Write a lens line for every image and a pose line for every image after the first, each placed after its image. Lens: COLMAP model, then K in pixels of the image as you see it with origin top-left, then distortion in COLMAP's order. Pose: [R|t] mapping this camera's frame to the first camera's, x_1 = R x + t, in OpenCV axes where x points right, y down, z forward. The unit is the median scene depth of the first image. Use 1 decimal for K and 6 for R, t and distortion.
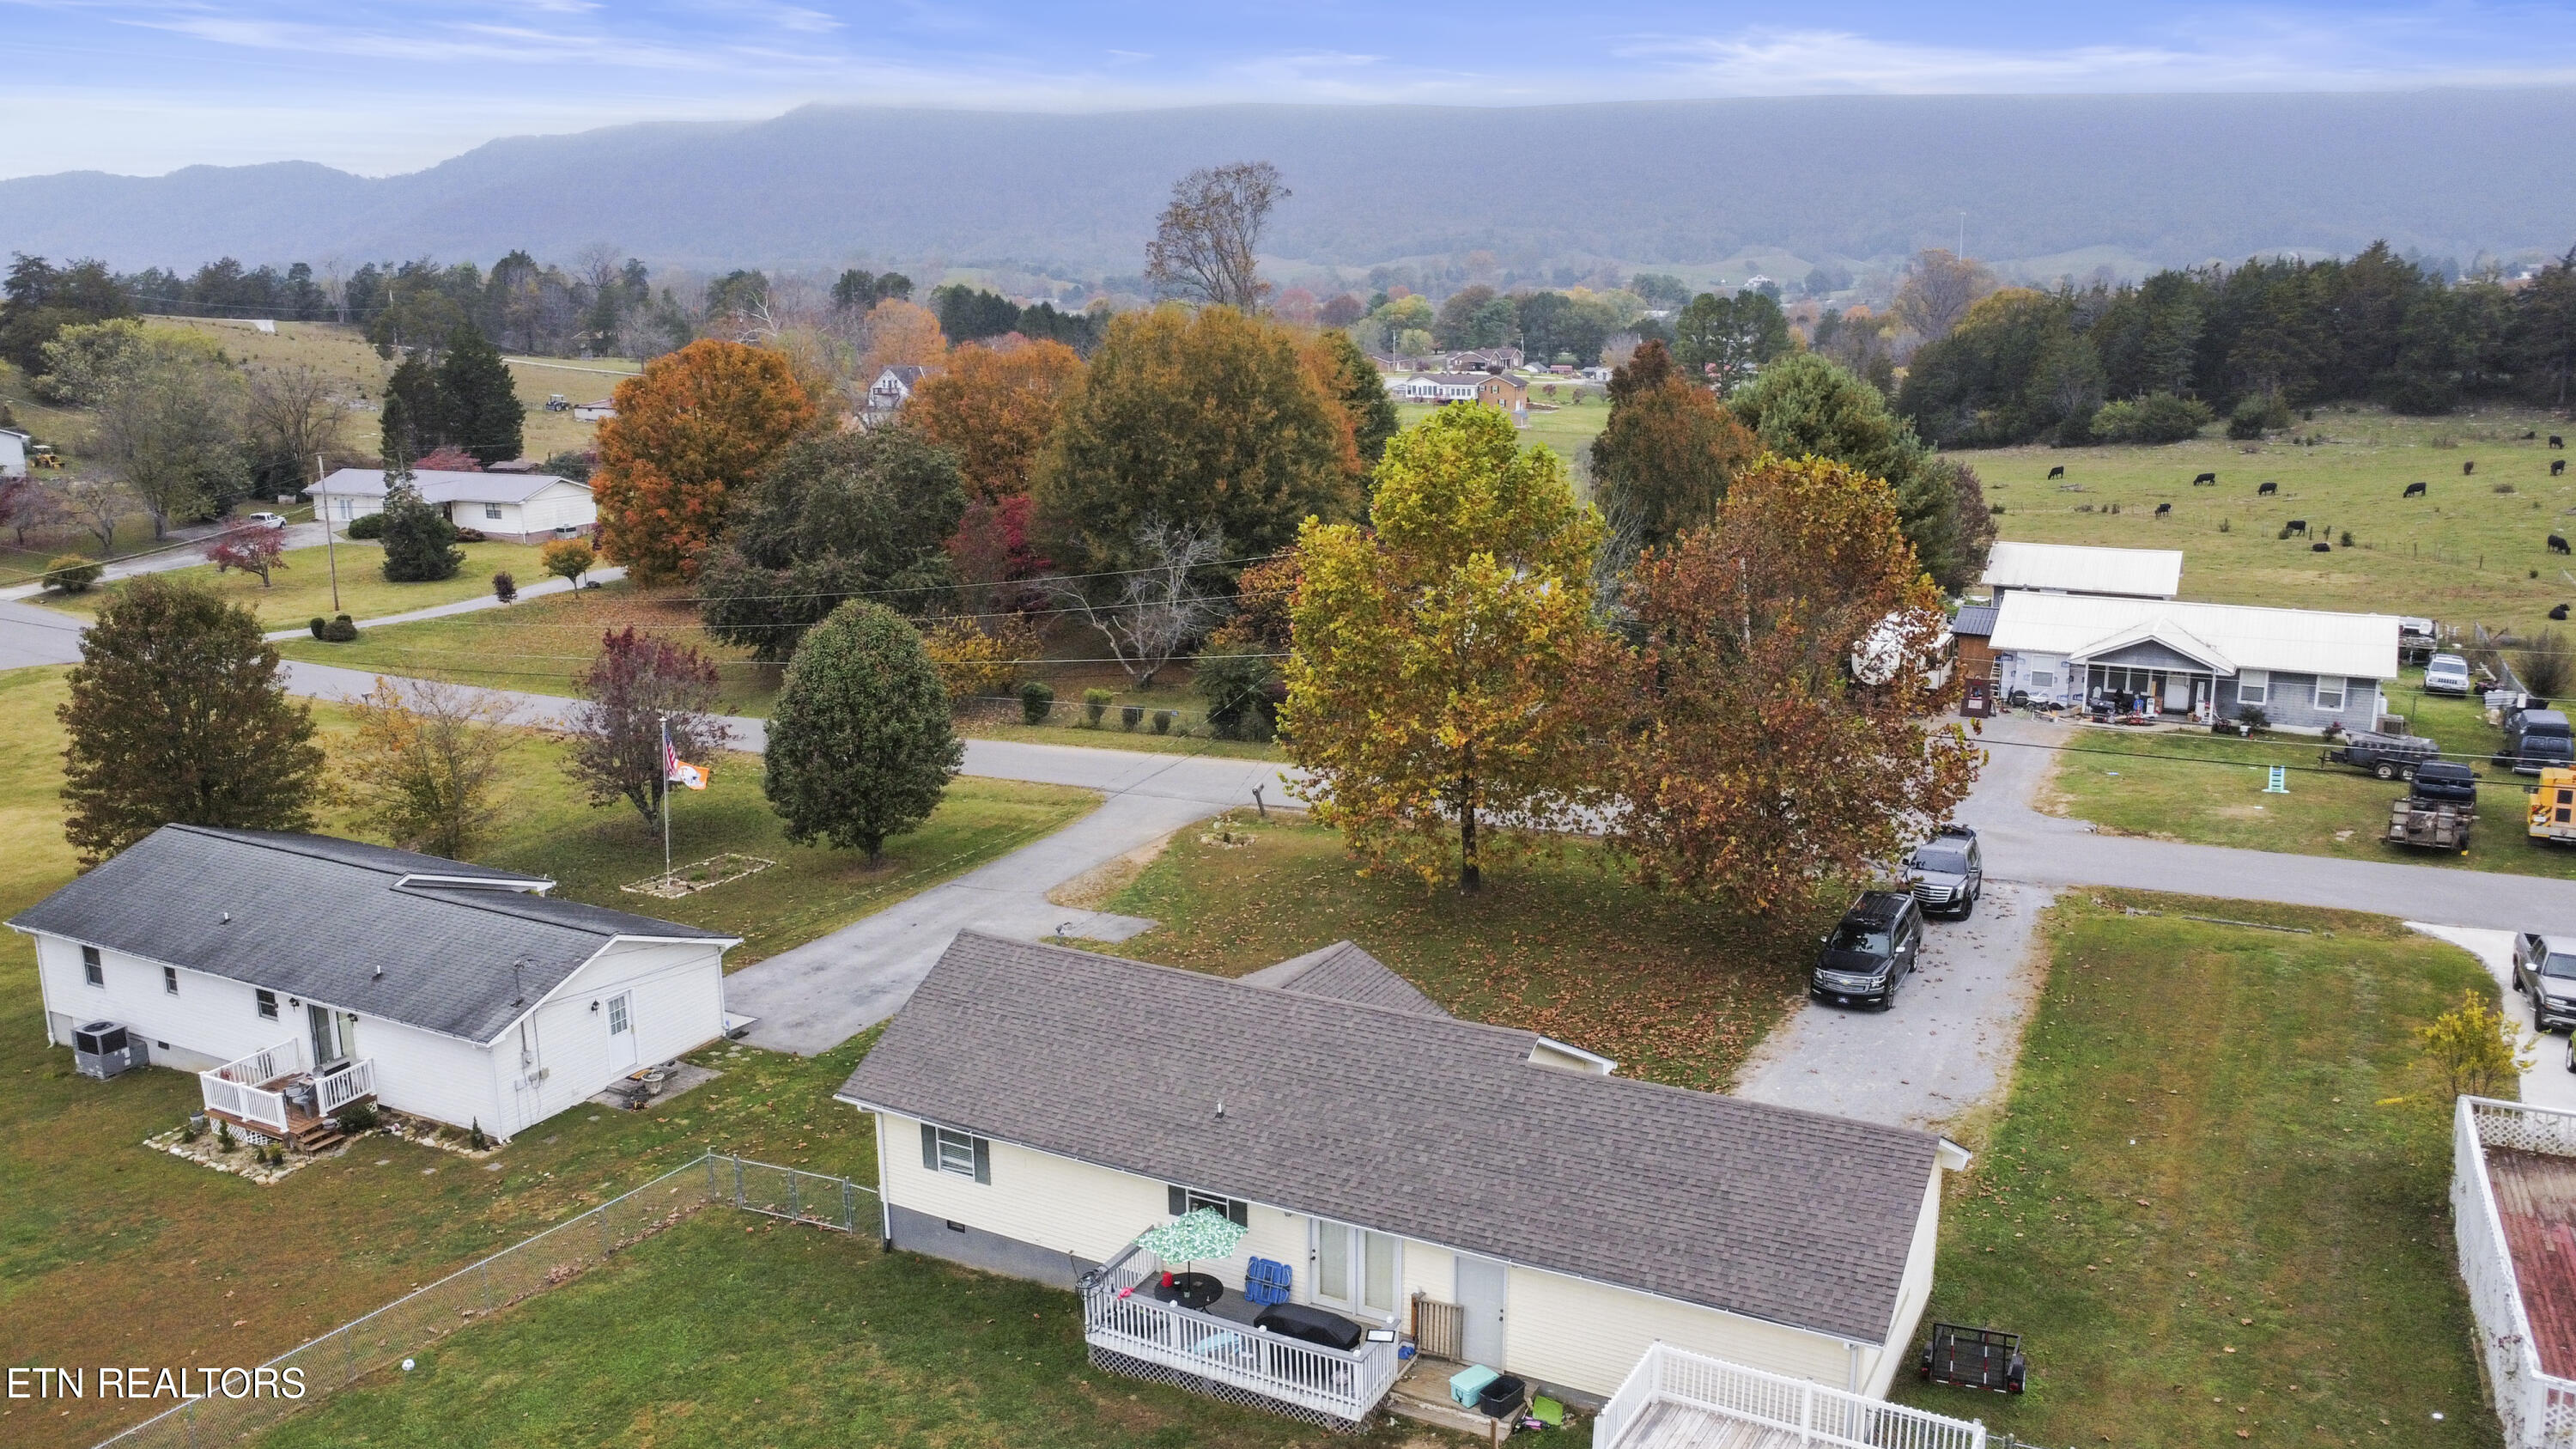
lens RADIAL K [[1946.2, 0, 1307.5], [0, 1946.2, 717.5], [0, 0, 1]] dist [-0.185415, 0.289174]
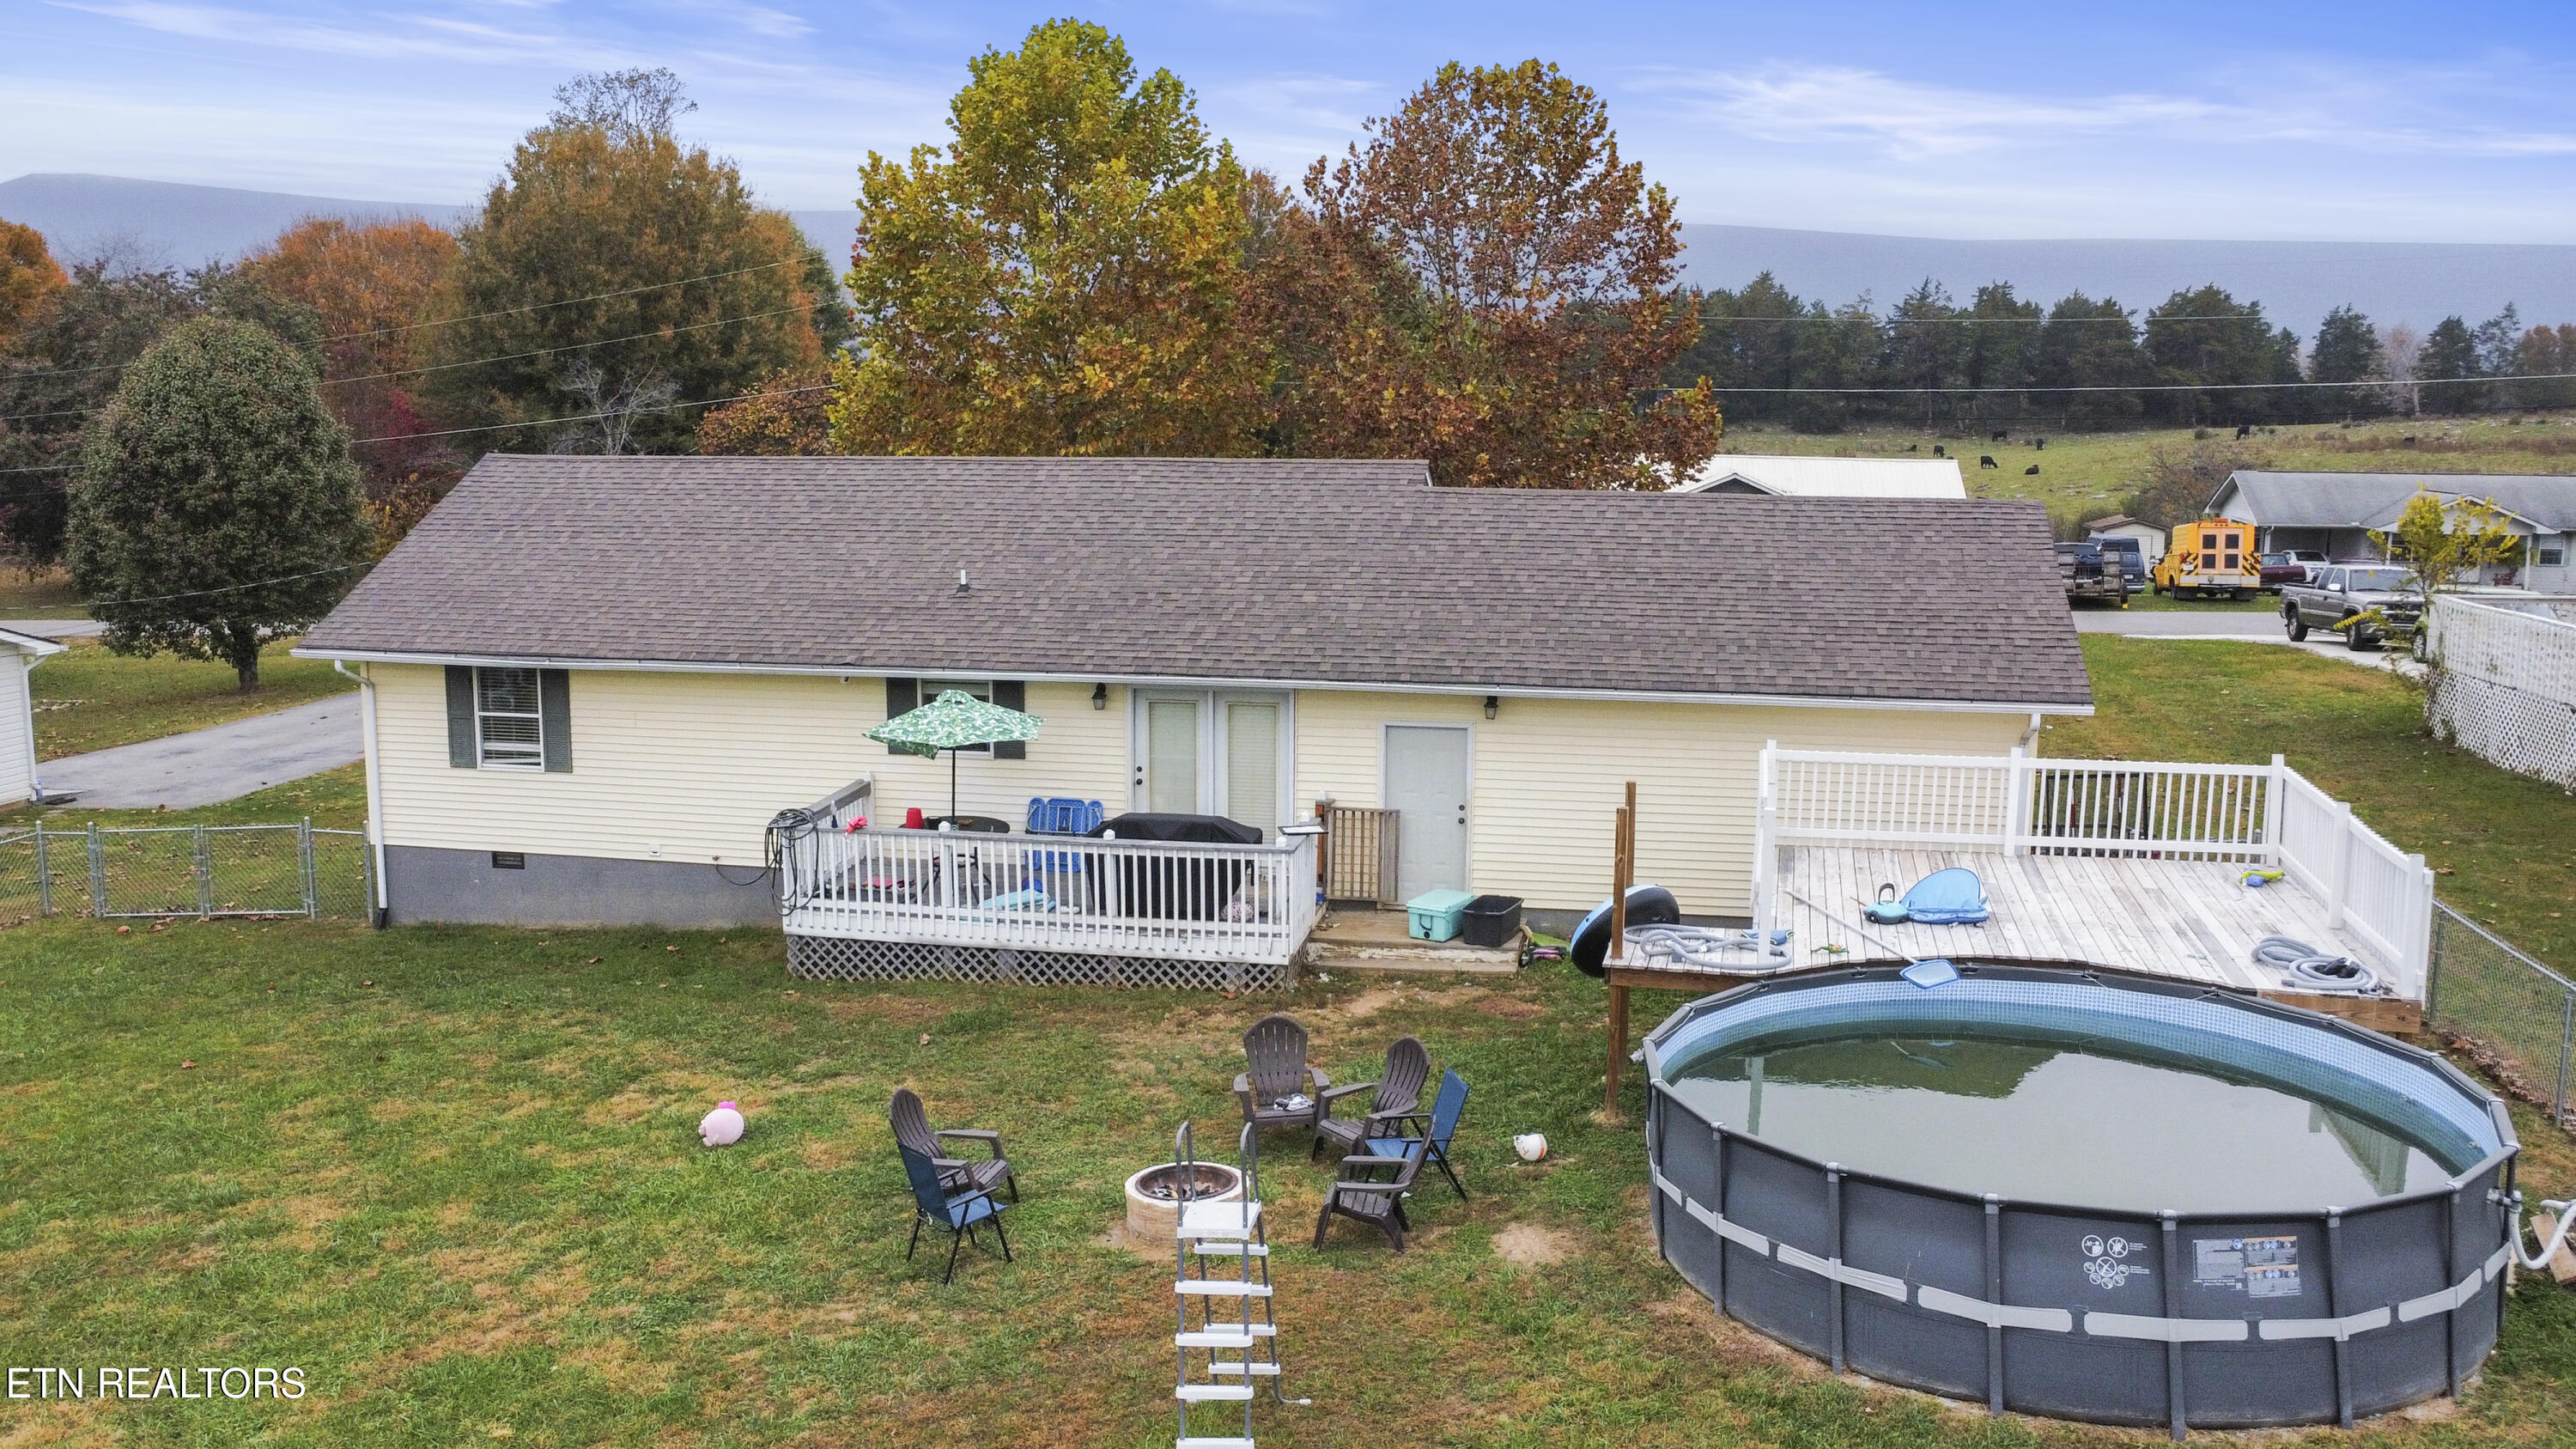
lens RADIAL K [[2136.4, 0, 1281.6], [0, 2136.4, 535.7], [0, 0, 1]] dist [-0.006242, 0.090871]
pose [[0.966403, -0.035086, 0.254627, -0.056861], [0.056469, 0.995418, -0.077159, 0.113346], [-0.250754, 0.088945, 0.963956, 0.131133]]
